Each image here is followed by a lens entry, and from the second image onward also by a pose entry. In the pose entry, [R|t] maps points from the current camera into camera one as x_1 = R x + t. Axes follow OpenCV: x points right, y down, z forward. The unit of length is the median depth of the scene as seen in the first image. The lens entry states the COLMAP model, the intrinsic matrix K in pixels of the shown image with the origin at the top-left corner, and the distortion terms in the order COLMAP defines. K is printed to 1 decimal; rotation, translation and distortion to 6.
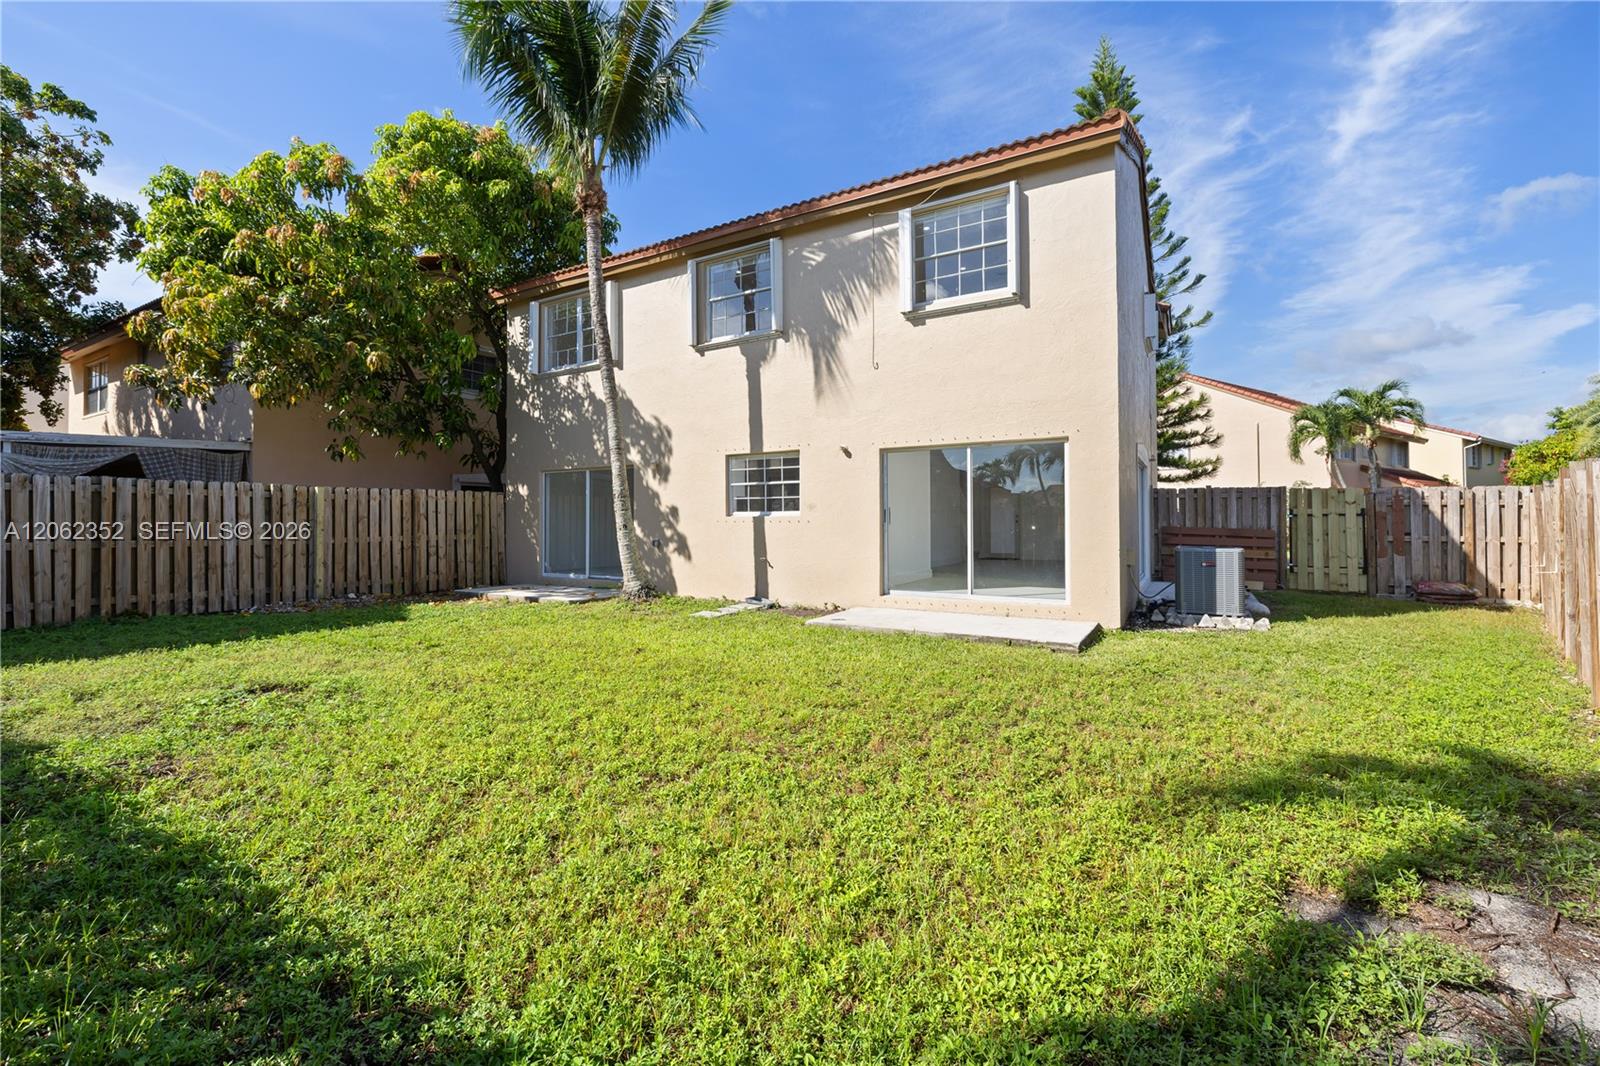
lens RADIAL K [[686.1, 0, 791.6], [0, 686.1, 518.2], [0, 0, 1]] dist [-0.021027, 0.000096]
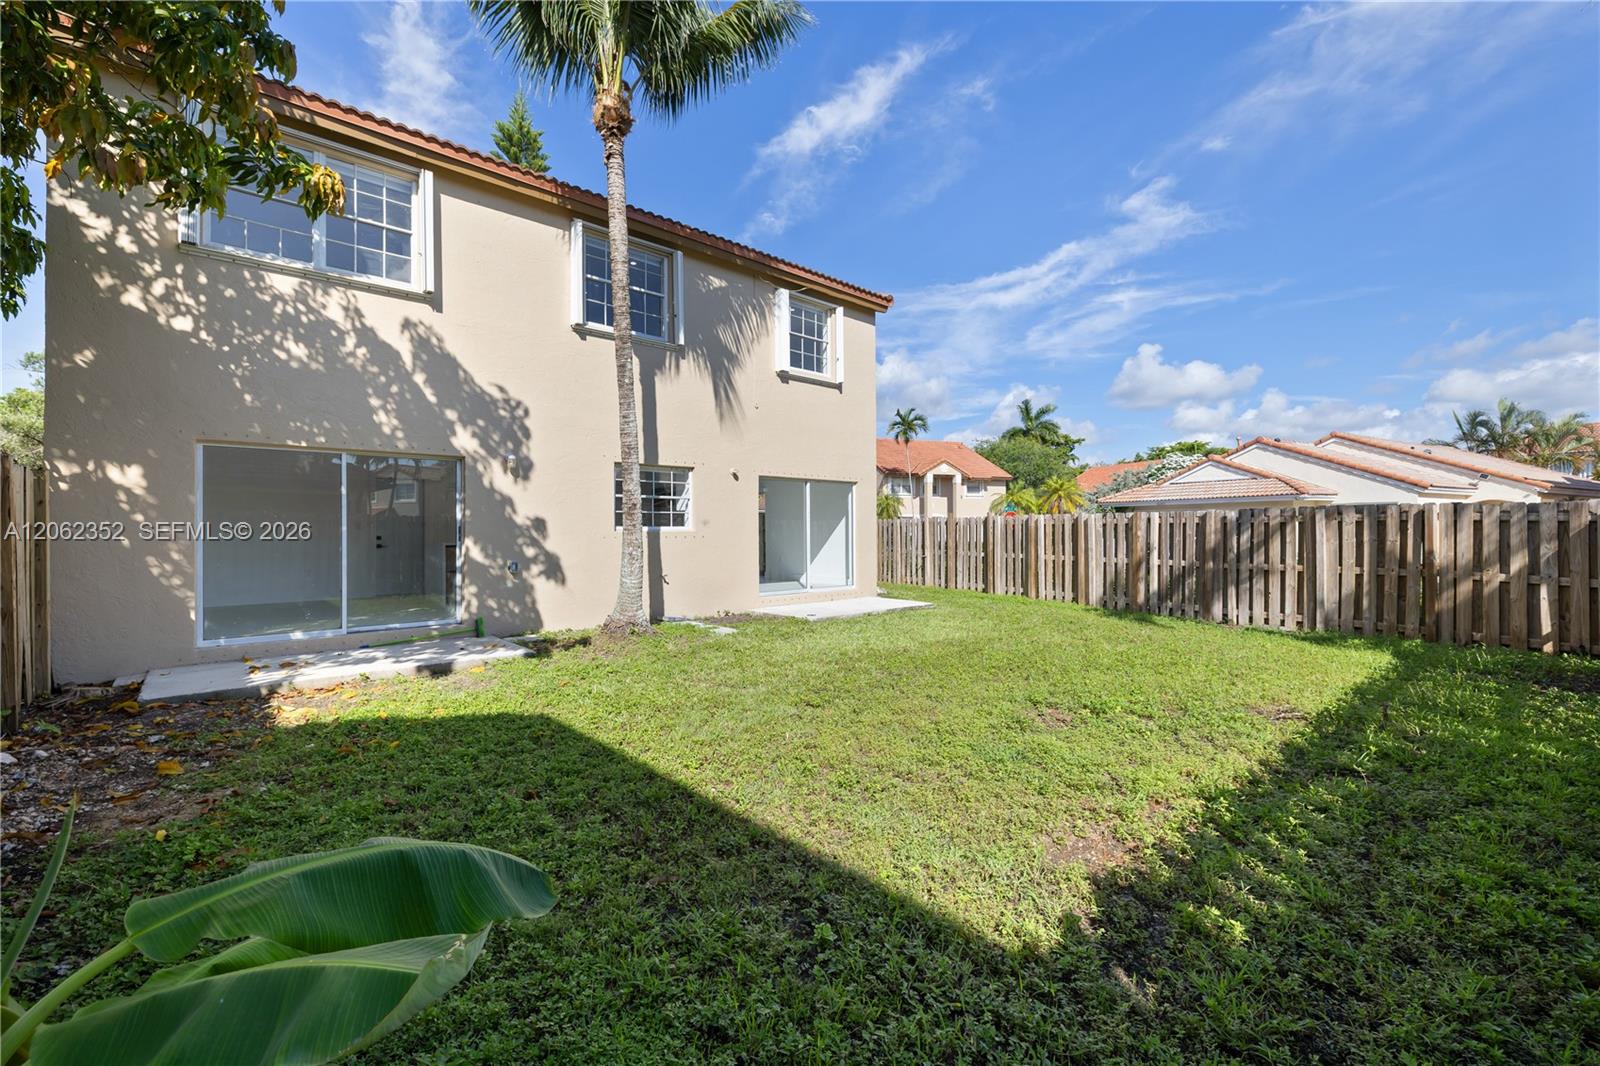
lens RADIAL K [[686.1, 0, 793.2], [0, 686.1, 534.6], [0, 0, 1]] dist [-0.021027, 0.000096]
pose [[0.268427, -0.001374, 0.963299, -0.841980], [0.002167, 0.999997, 0.000822, 0.001590], [-0.963298, 0.001867, 0.268429, 0.514541]]
